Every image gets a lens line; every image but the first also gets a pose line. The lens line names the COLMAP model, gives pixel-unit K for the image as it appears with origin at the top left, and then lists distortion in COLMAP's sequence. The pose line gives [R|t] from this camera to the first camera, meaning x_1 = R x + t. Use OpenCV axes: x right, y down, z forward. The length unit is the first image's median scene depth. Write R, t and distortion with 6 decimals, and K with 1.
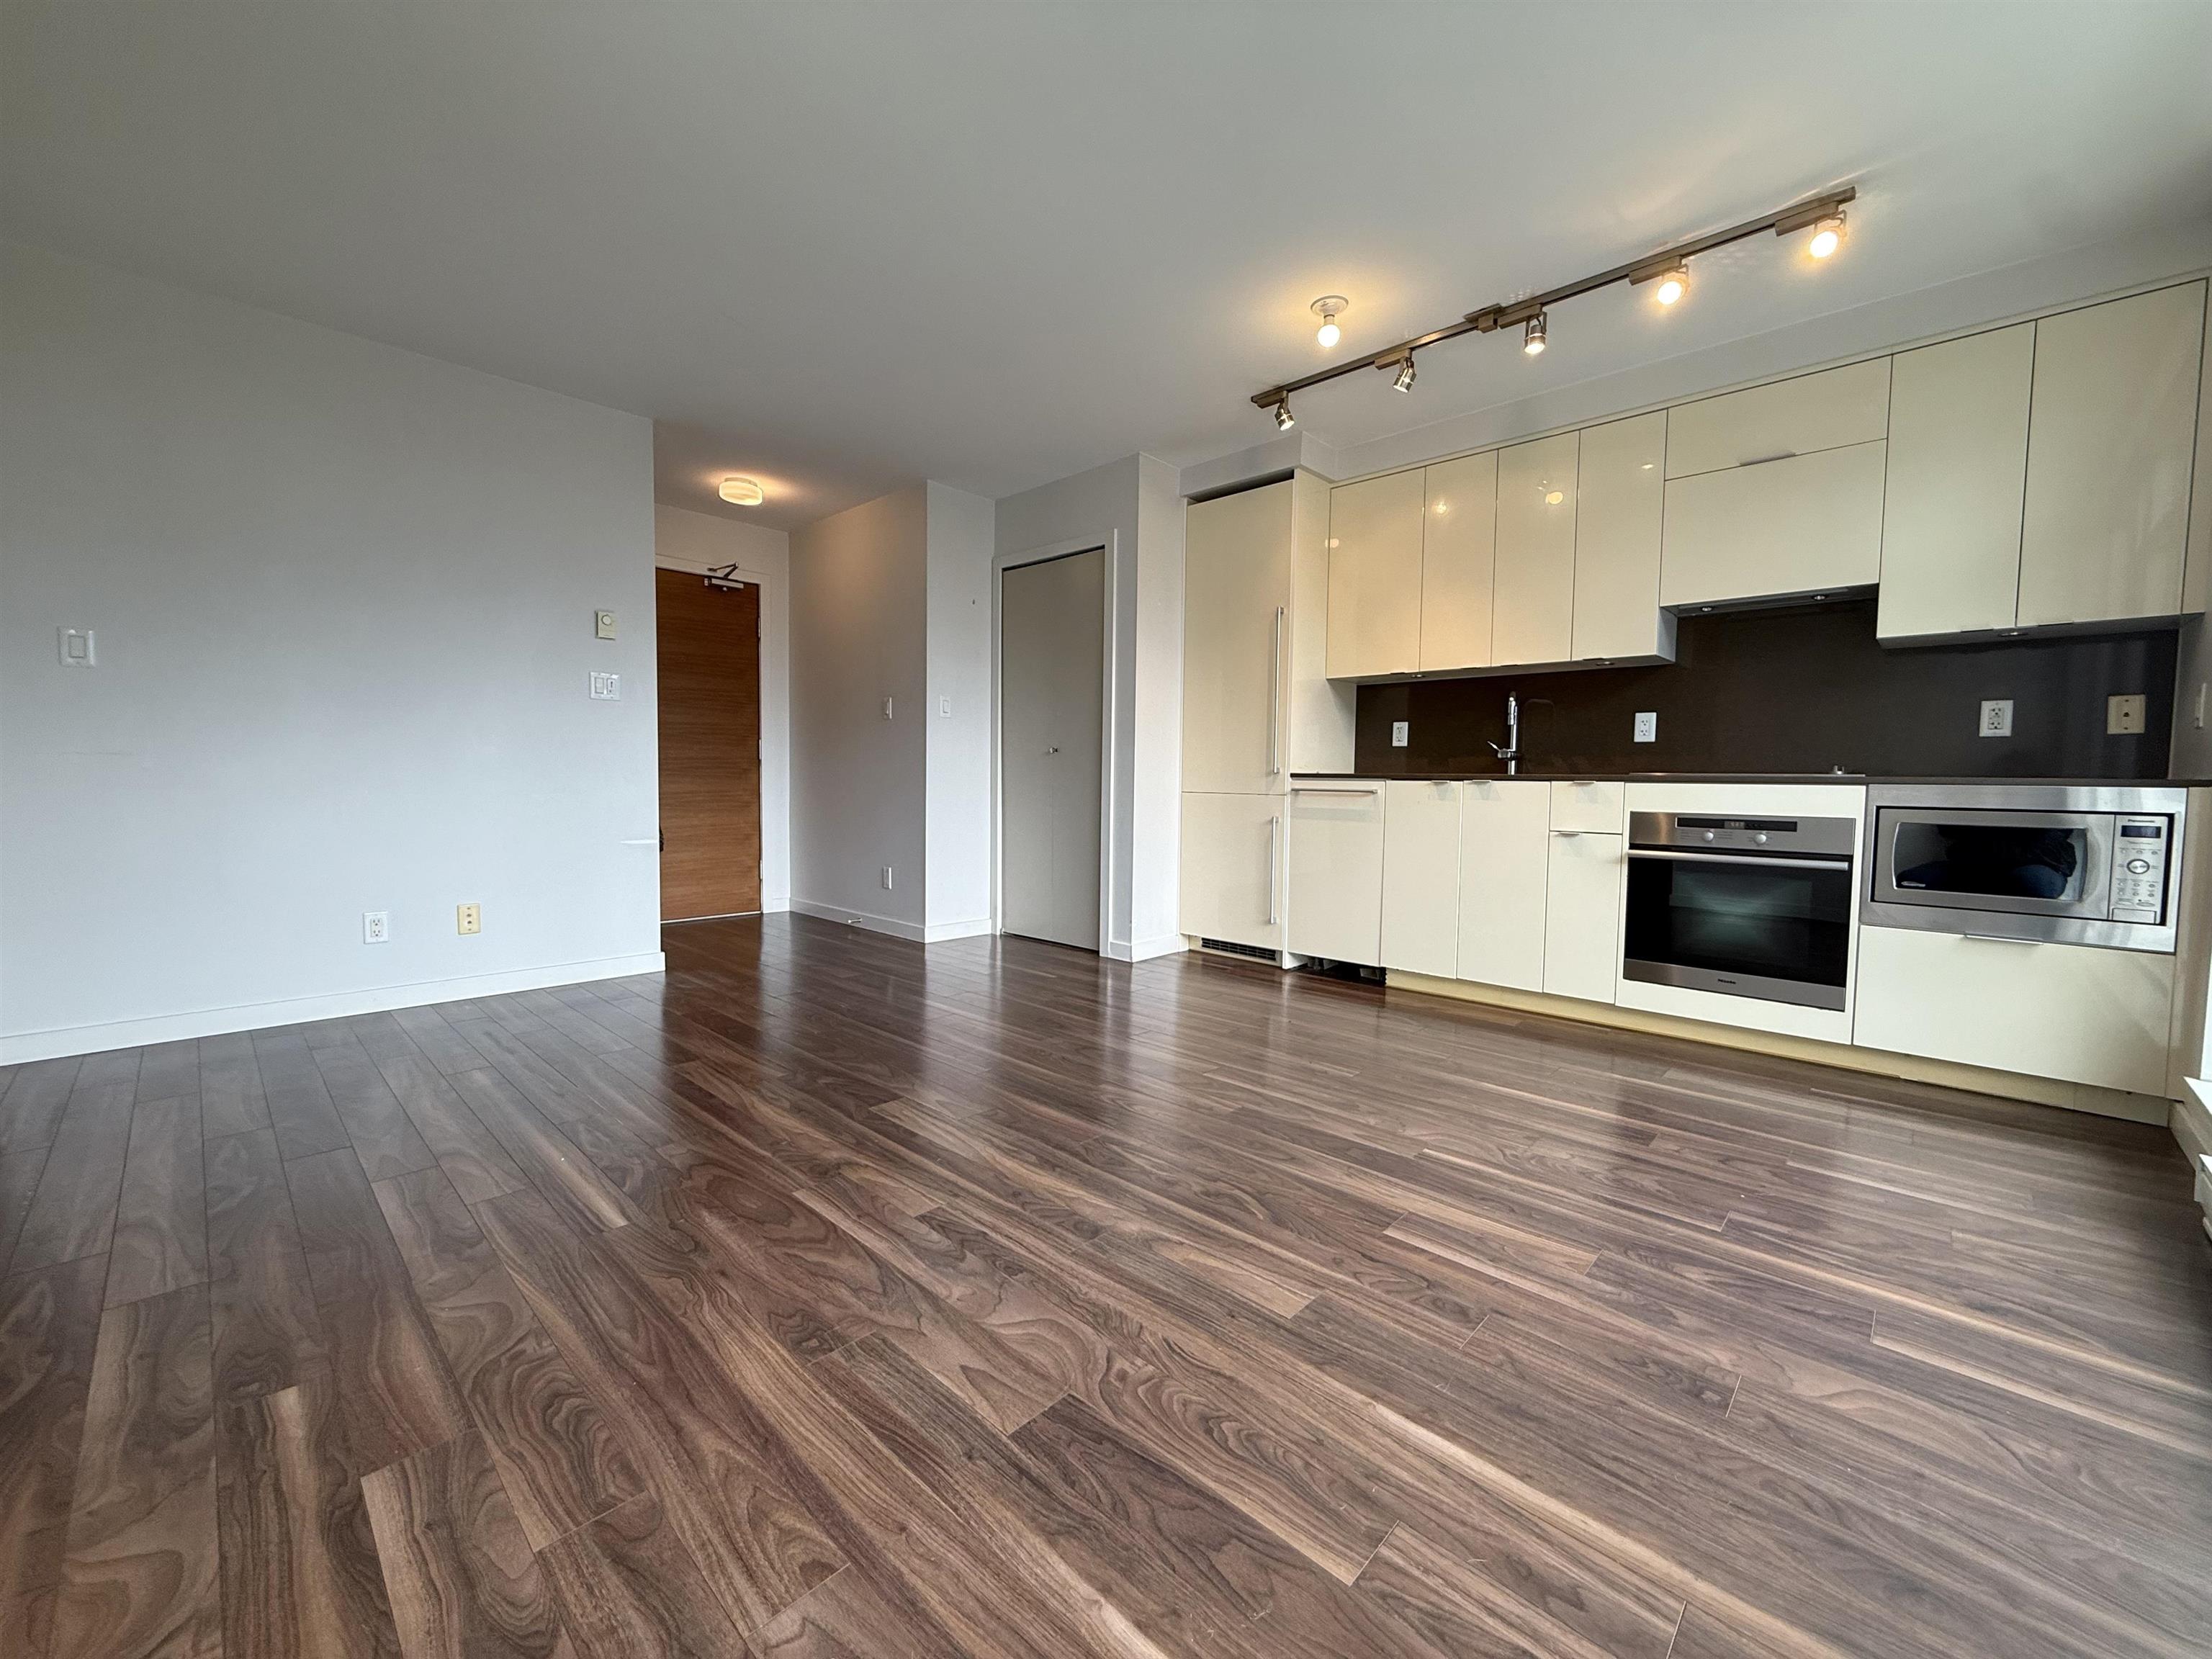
lens RADIAL K [[883.2, 0, 1095.3], [0, 883.2, 821.5], [0, 0, 1]] dist [0.012581, -0.000052]
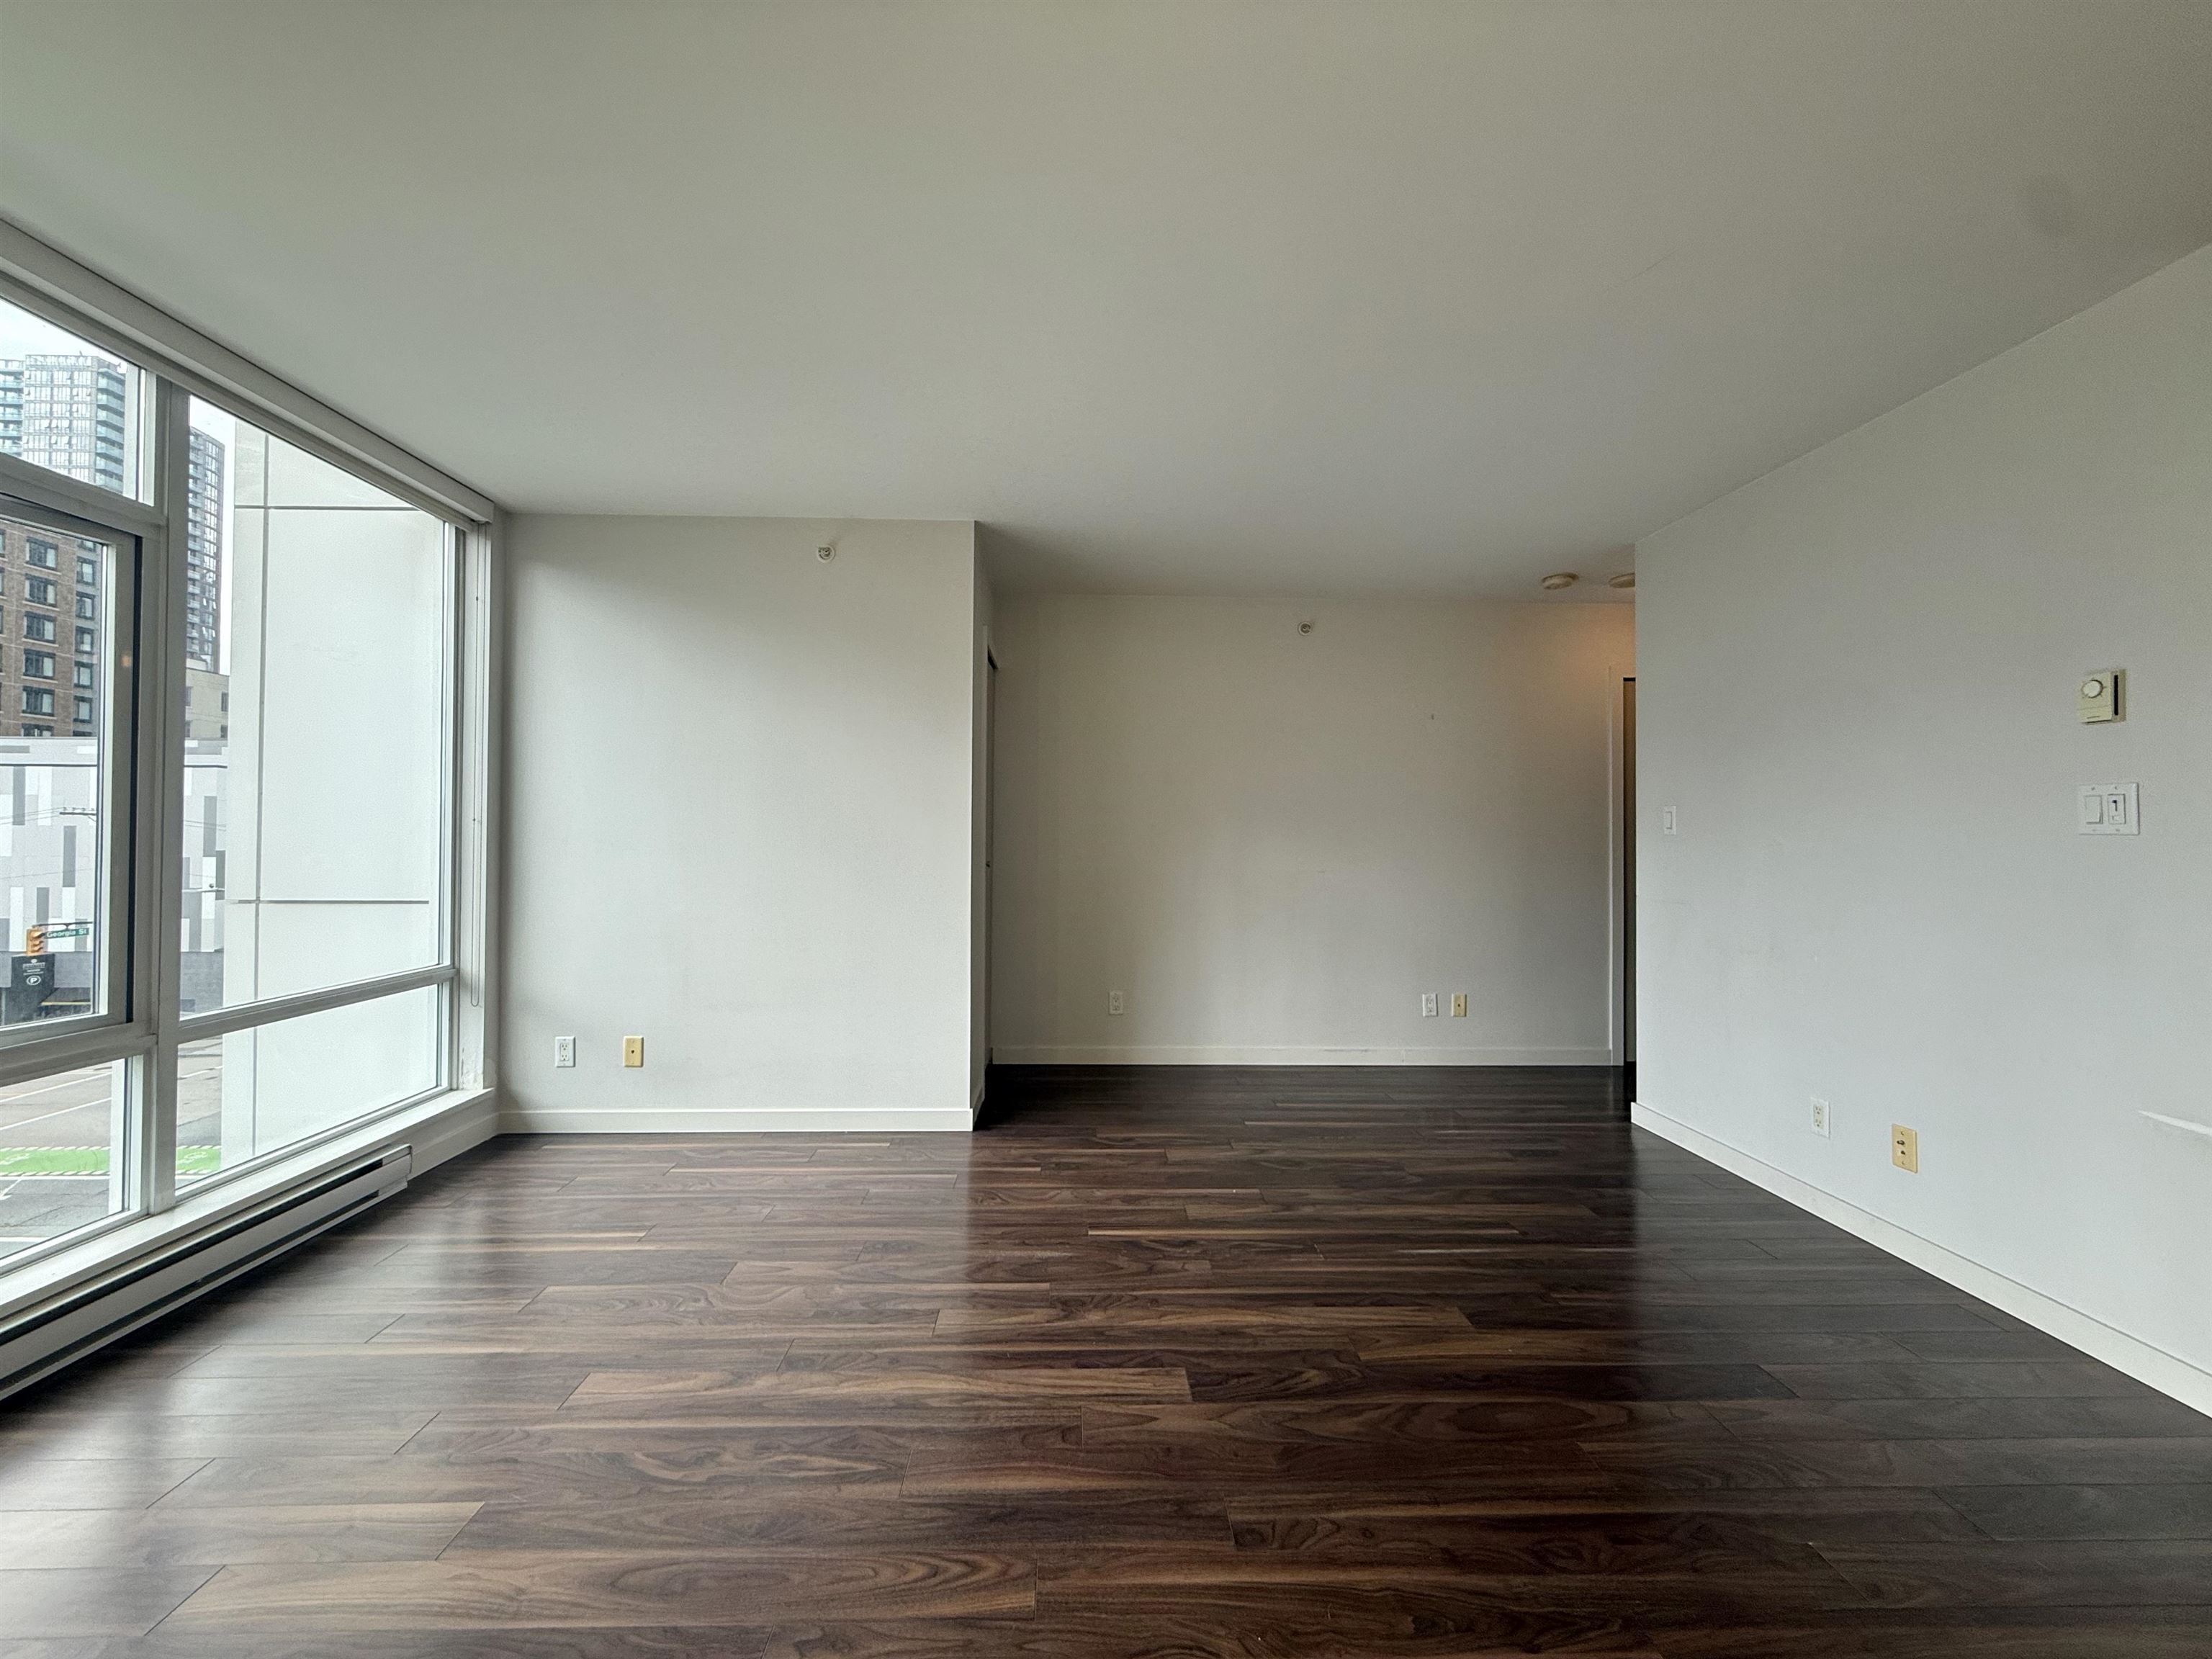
lens RADIAL K [[883.2, 0, 1095.3], [0, 883.2, 821.5], [0, 0, 1]] dist [0.012581, -0.000052]
pose [[-0.696968, -0.027437, -0.716577, 0.473681], [-0.053733, 0.998457, 0.014033, -0.224516], [0.715086, 0.048284, -0.697367, 1.719732]]
